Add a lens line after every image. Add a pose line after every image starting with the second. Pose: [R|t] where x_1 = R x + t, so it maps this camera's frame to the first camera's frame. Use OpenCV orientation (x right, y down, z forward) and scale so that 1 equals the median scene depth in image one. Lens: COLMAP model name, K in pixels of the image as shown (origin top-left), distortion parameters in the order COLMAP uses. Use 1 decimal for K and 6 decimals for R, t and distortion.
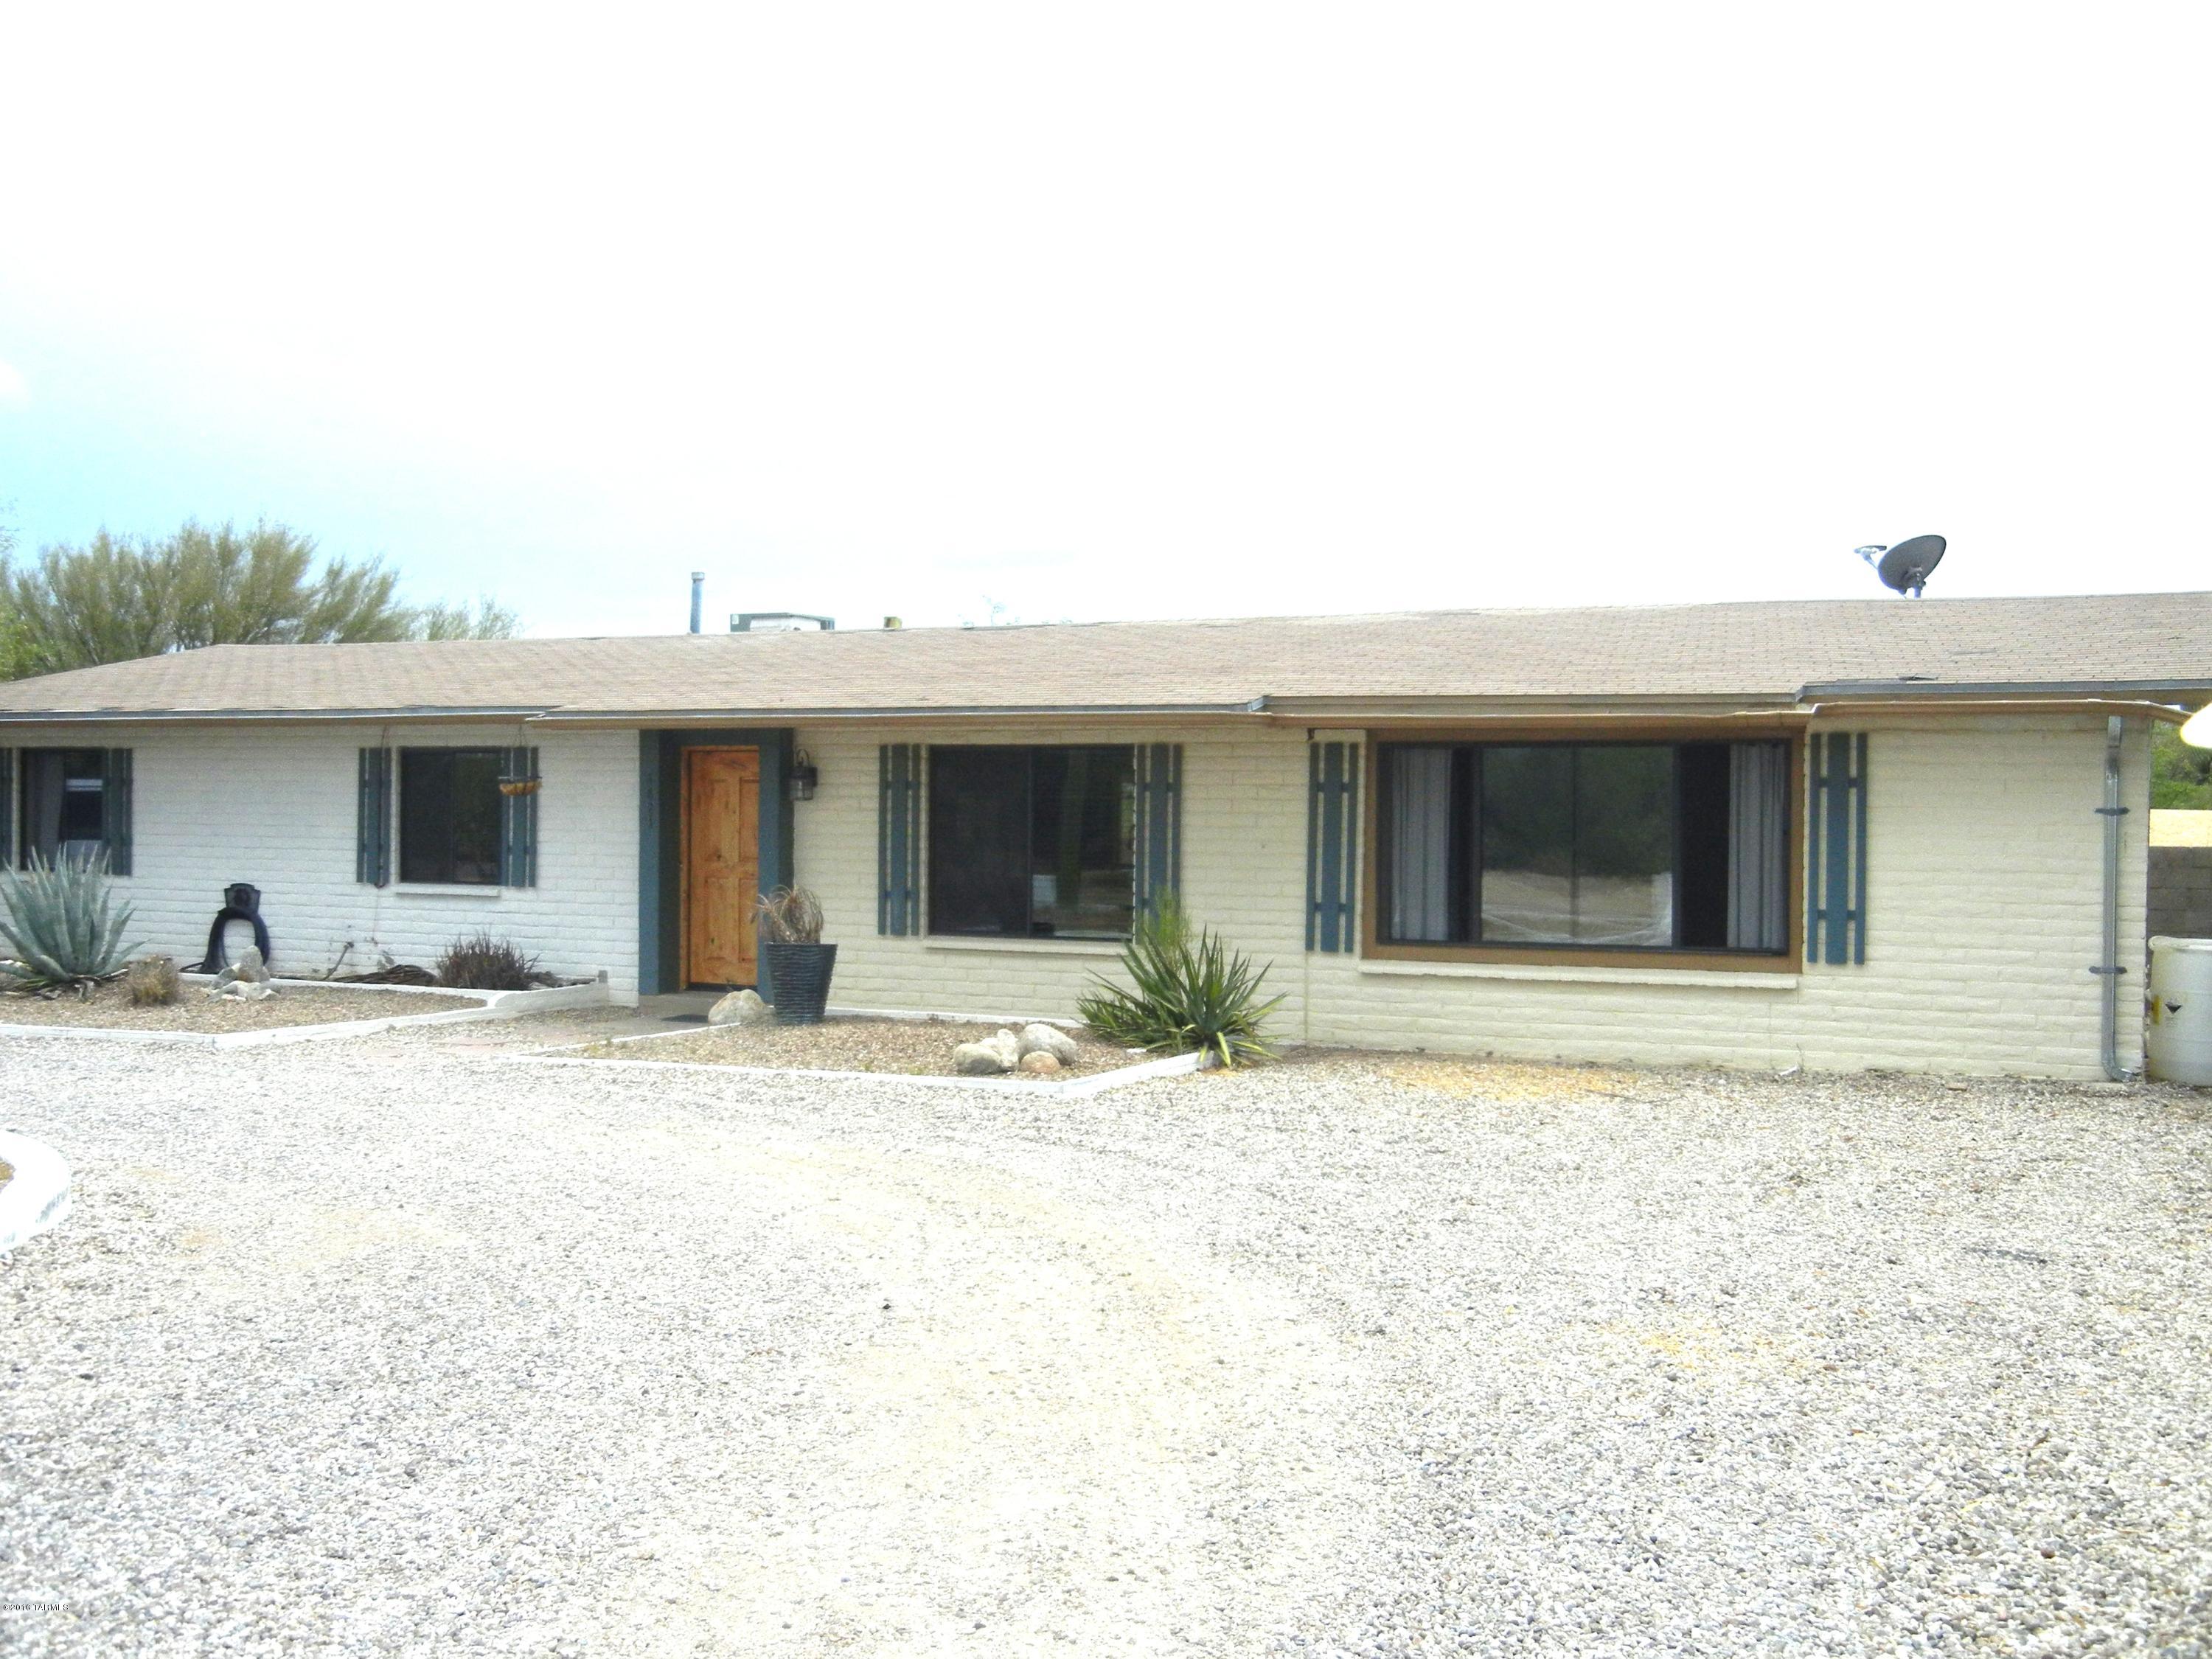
lens RADIAL K [[2186.9, 0, 1114.5], [0, 2186.9, 836.0], [0, 0, 1]] dist [0.009721, 0.000000]
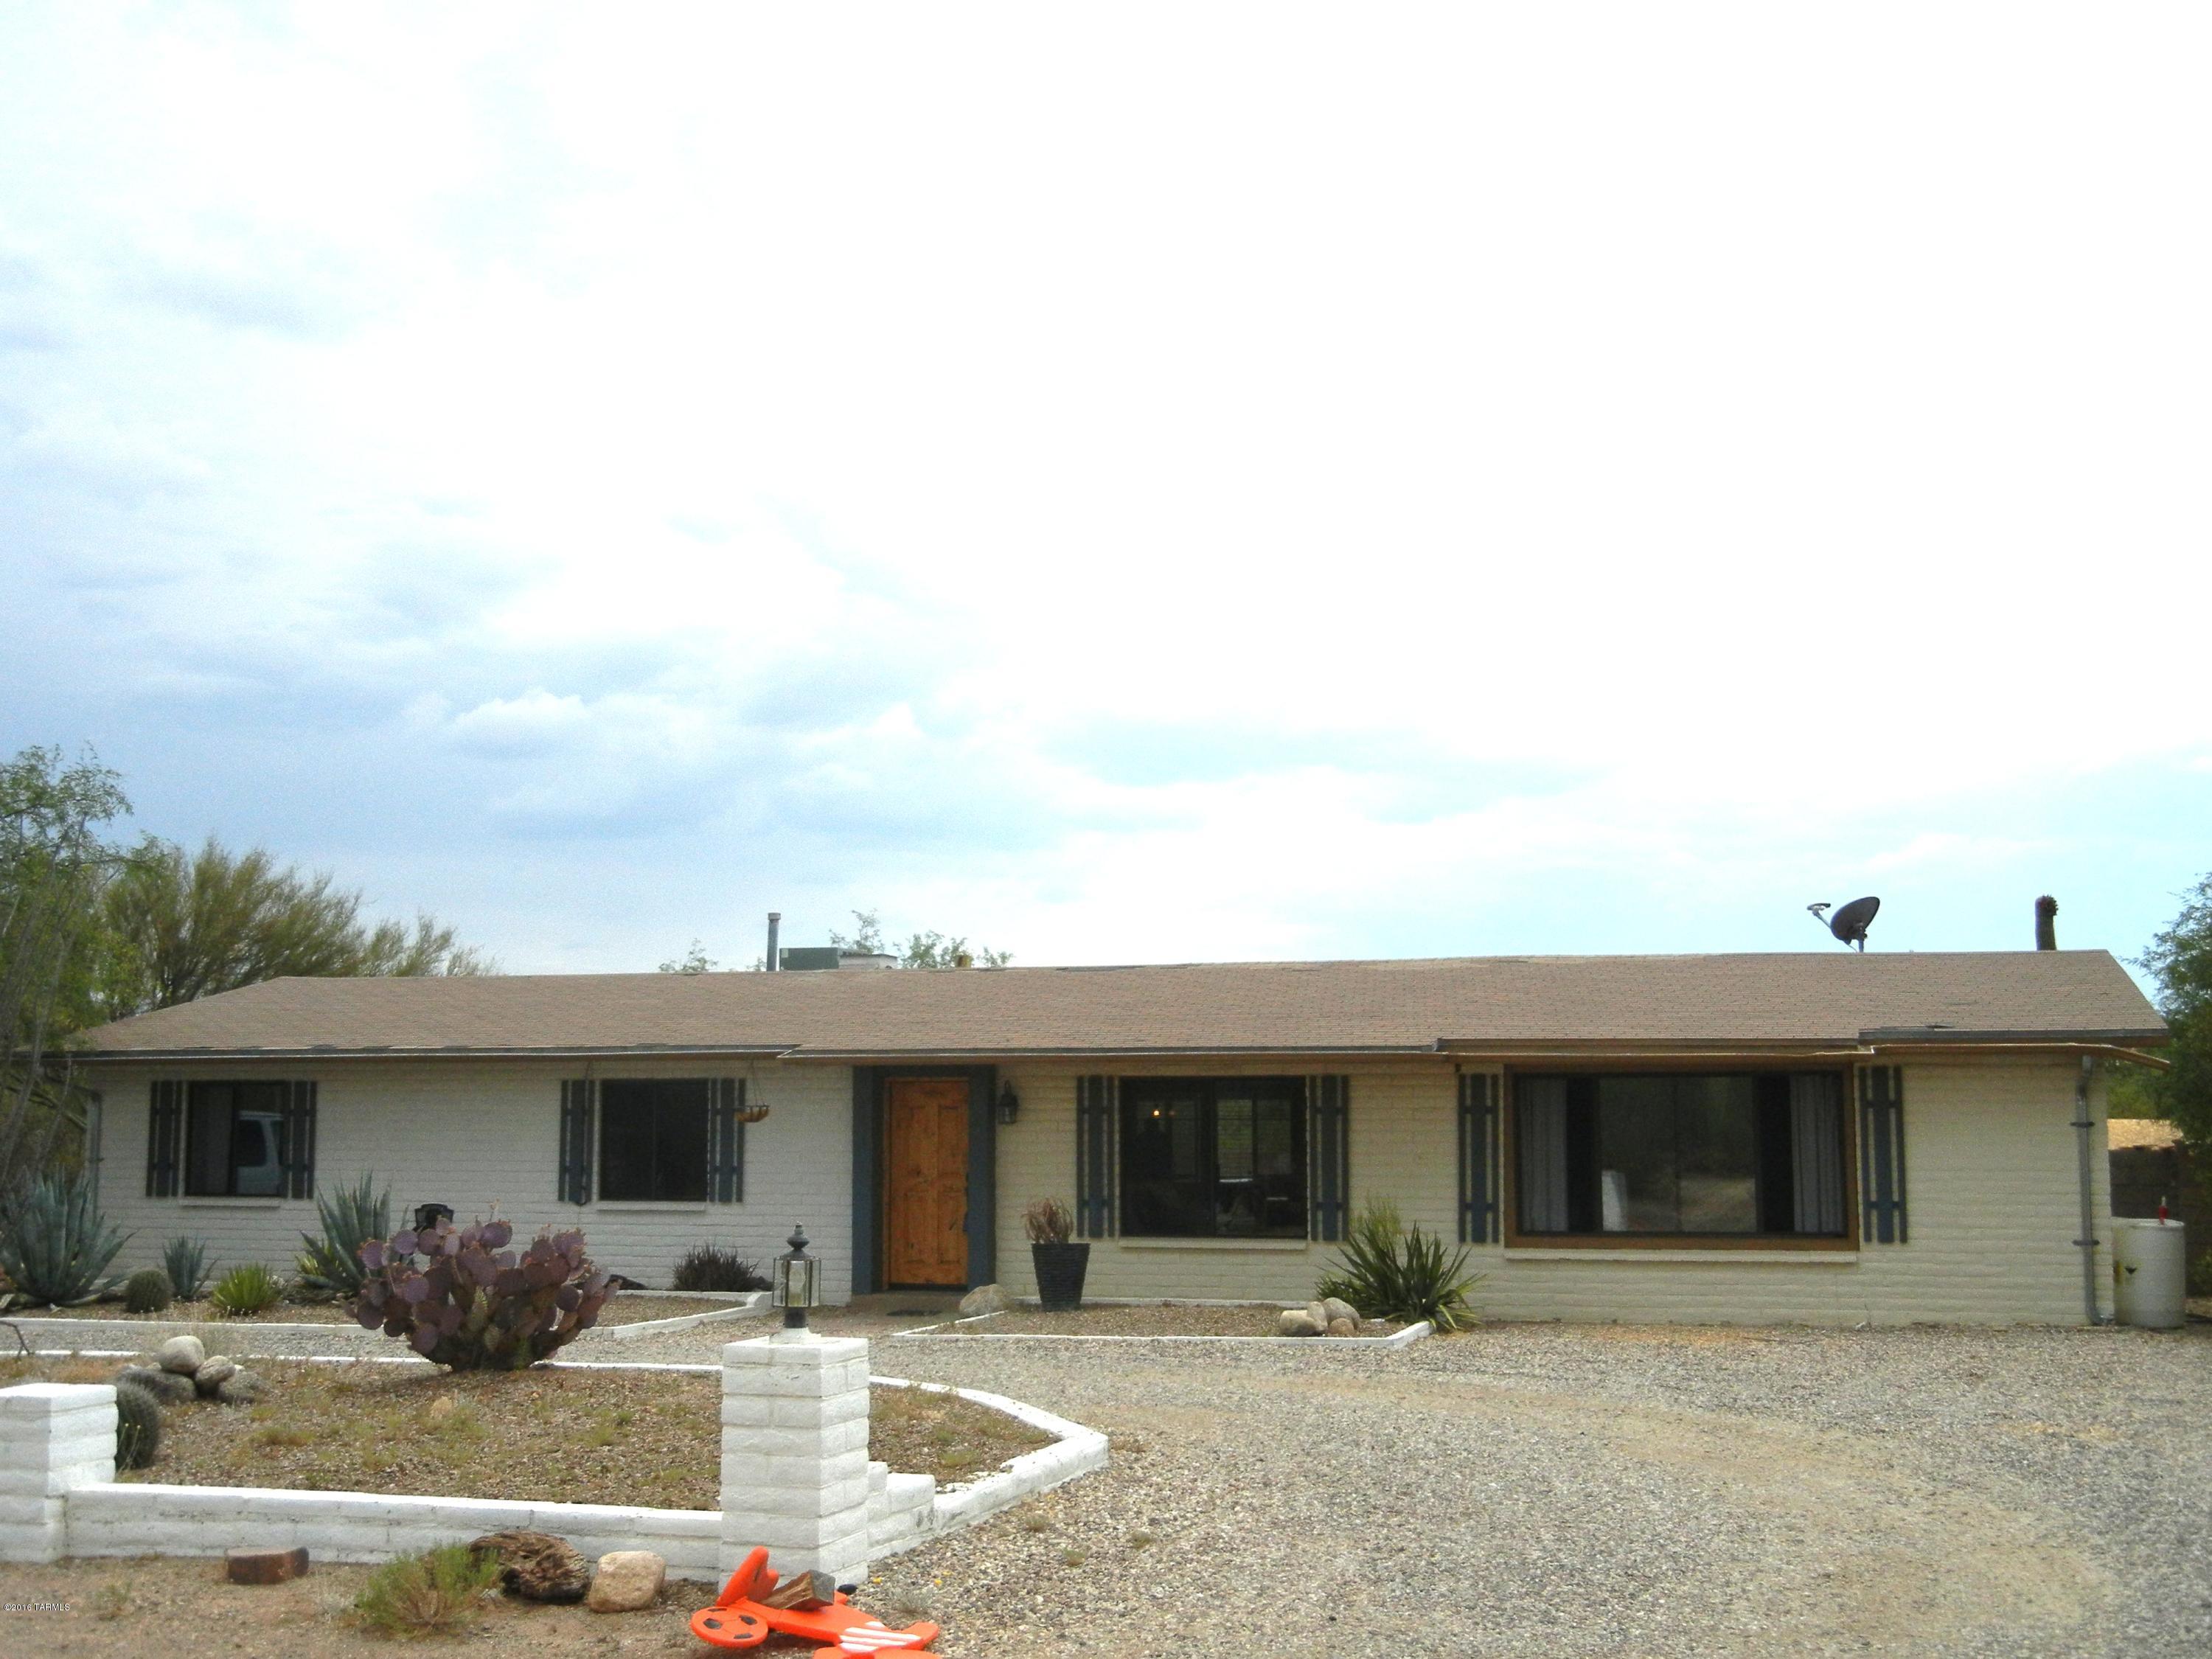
lens RADIAL K [[2488.9, 0, 1102.3], [0, 2488.9, 831.8], [0, 0, 1]] dist [0.014824, 0.000000]
pose [[0.987921, 0.007076, 0.154797, -0.335458], [0.012310, 0.992216, -0.123916, -0.006135], [-0.154469, 0.124324, 0.980144, -0.389258]]
